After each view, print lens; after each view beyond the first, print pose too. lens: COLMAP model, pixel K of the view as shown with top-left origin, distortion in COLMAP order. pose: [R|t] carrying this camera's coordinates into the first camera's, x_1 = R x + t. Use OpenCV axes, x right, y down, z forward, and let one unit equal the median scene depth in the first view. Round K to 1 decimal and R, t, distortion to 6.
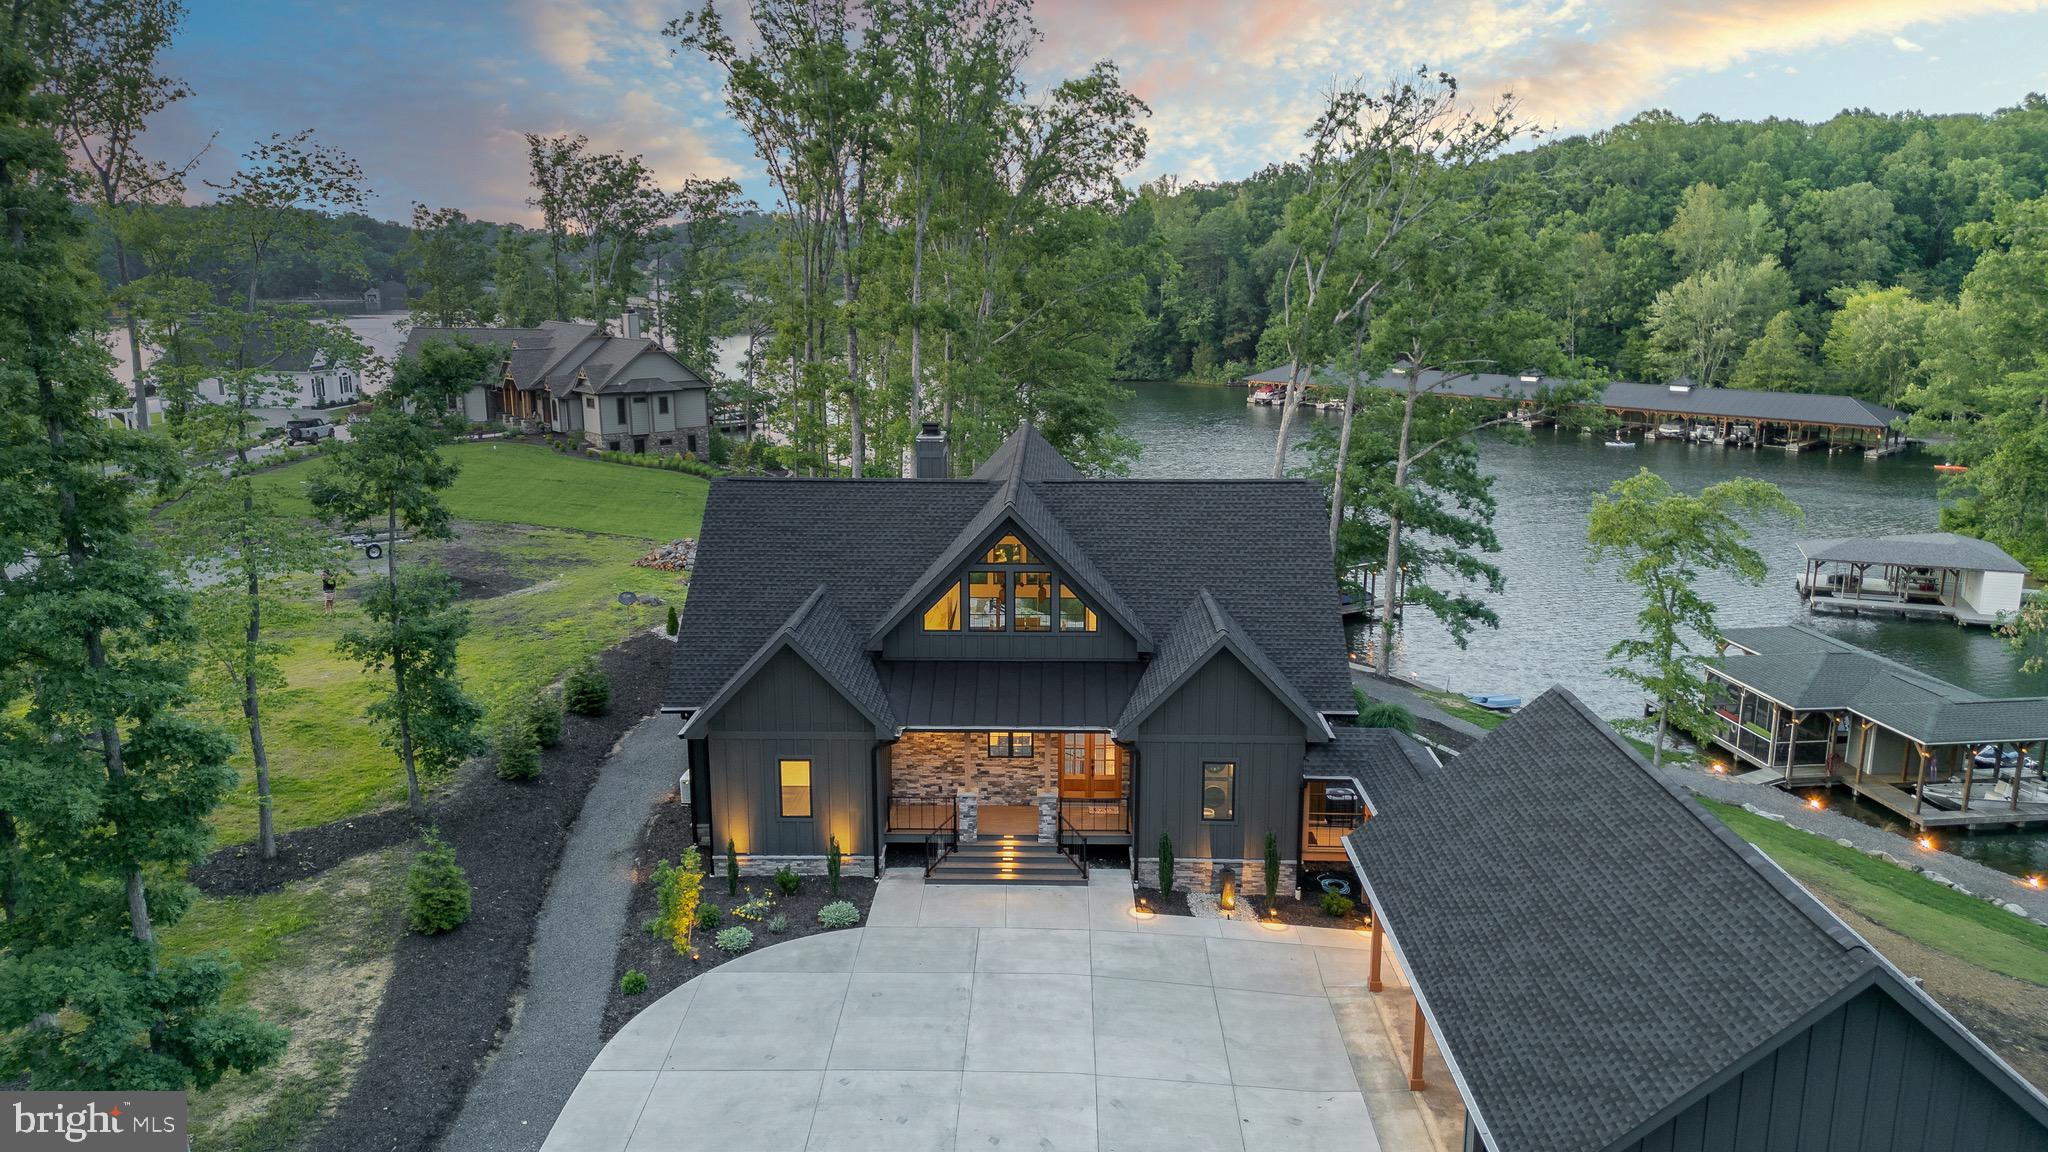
lens RADIAL K [[1421.0, 0, 1033.2], [0, 1421.0, 576.1], [0, 0, 1]] dist [0.088987, -0.093858]
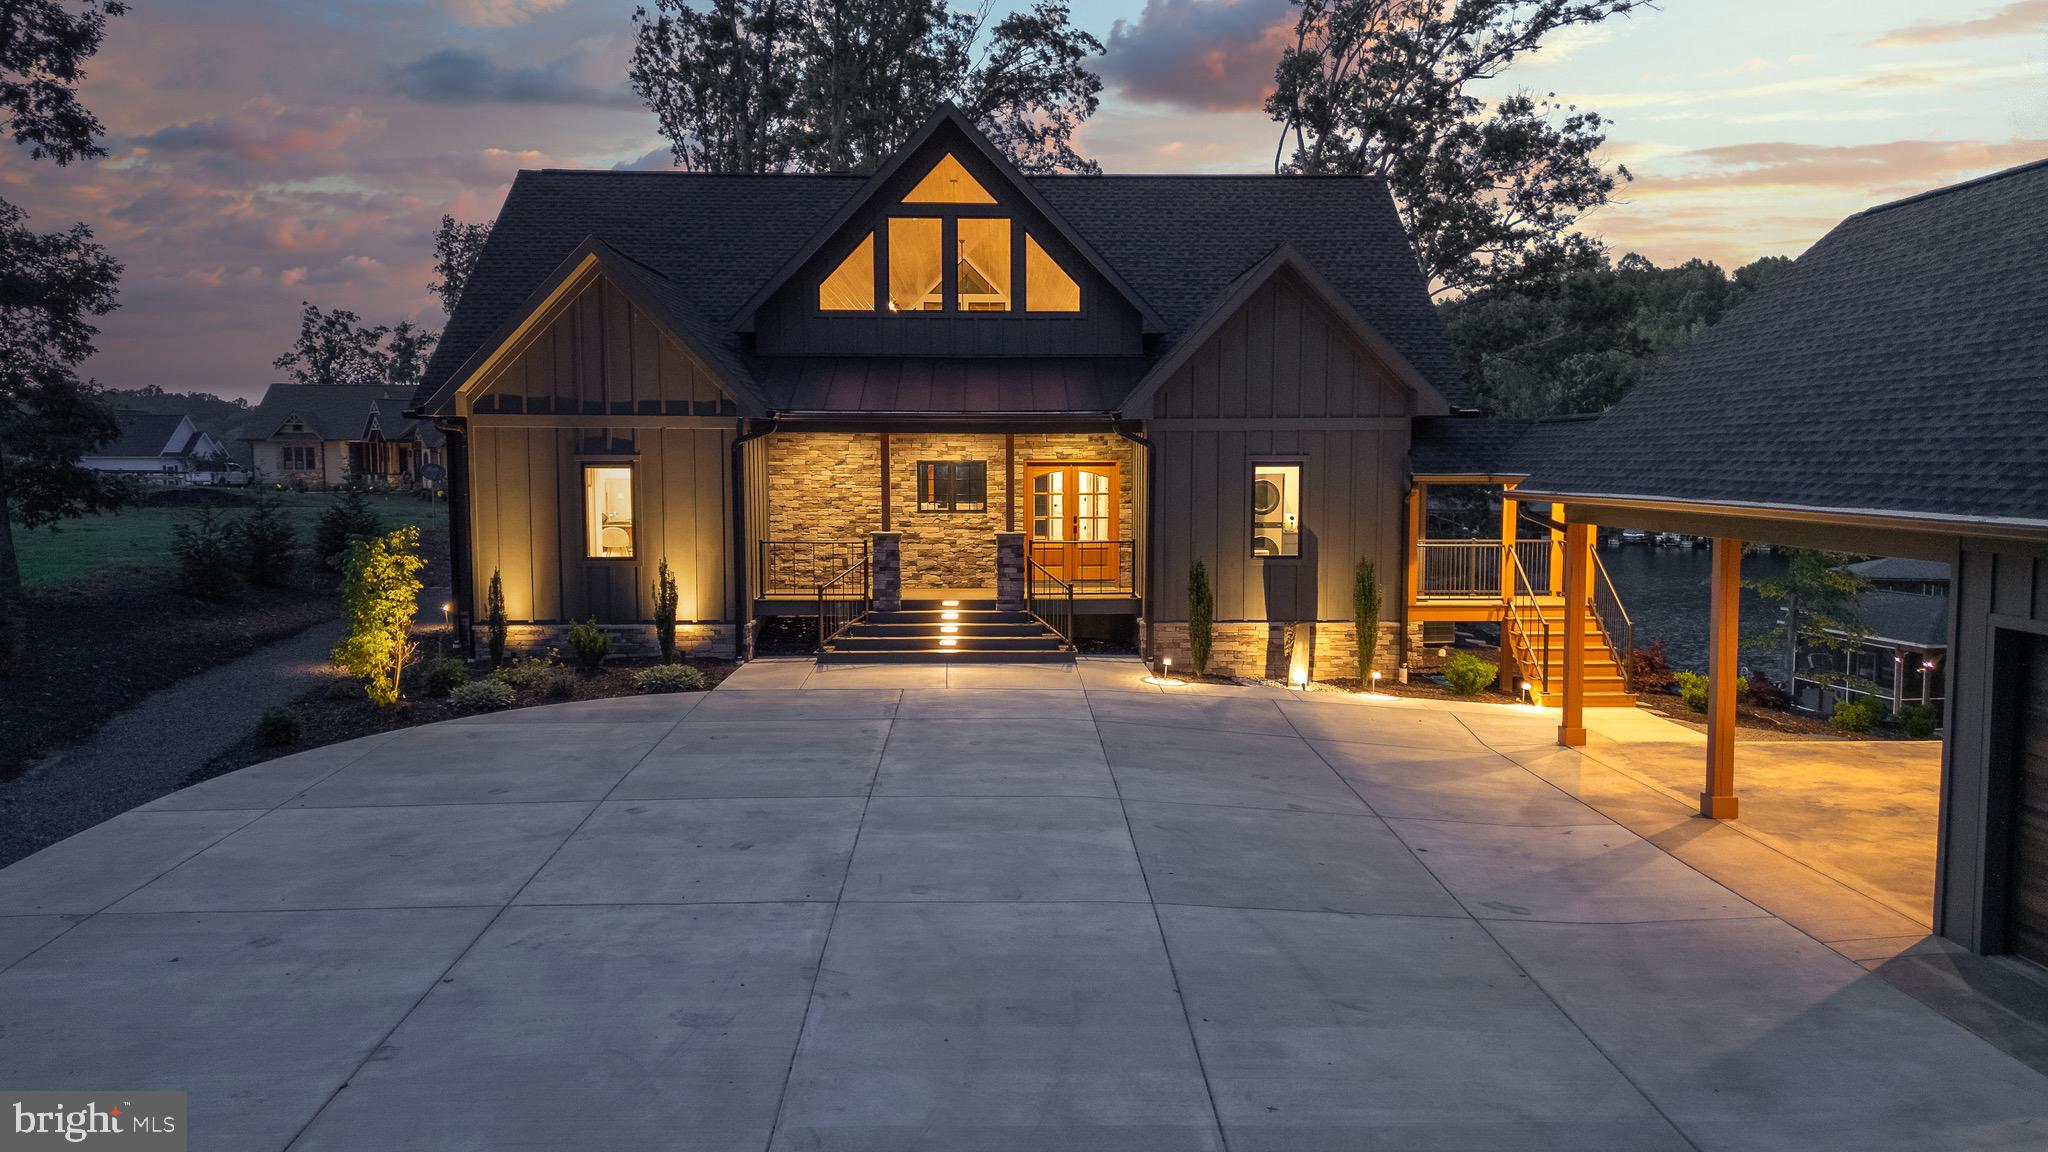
lens RADIAL K [[1430.6, 0, 1027.9], [0, 1430.6, 572.5], [0, 0, 1]] dist [0.072121, -0.076780]
pose [[0.998963, -0.004605, 0.045296, -0.011159], [0.010957, 0.989946, -0.141024, 0.257098], [-0.044191, 0.141374, 0.988969, 0.355780]]
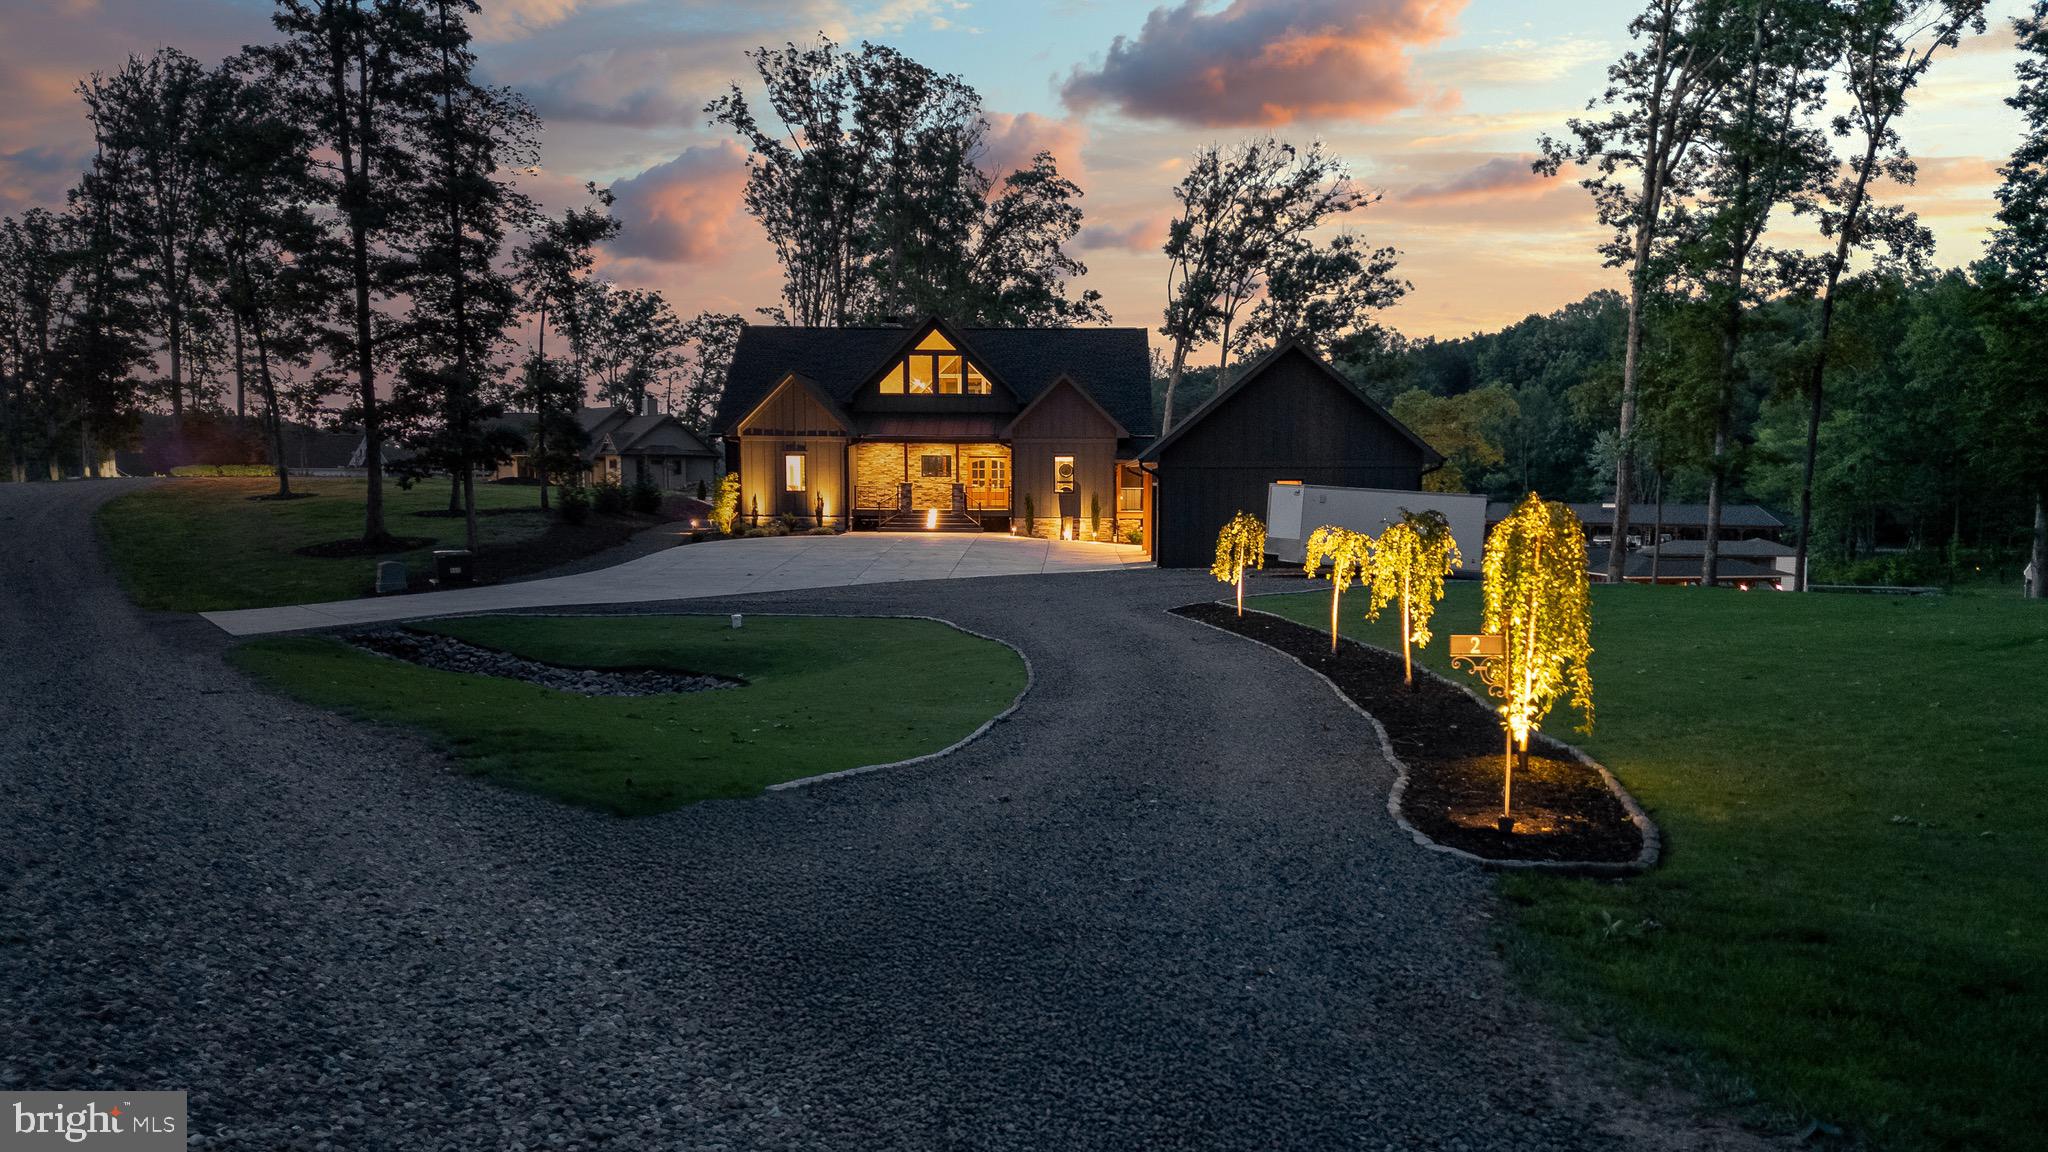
lens RADIAL K [[1594.1, 0, 1088.9], [0, 1594.1, 500.6], [0, 0, 1]] dist [0.100472, -0.097816]
pose [[0.999568, 0.000844, 0.029369, 0.100540], [0.005603, 0.975767, -0.218741, 0.542600], [-0.028842, 0.218811, 0.975341, -0.690529]]
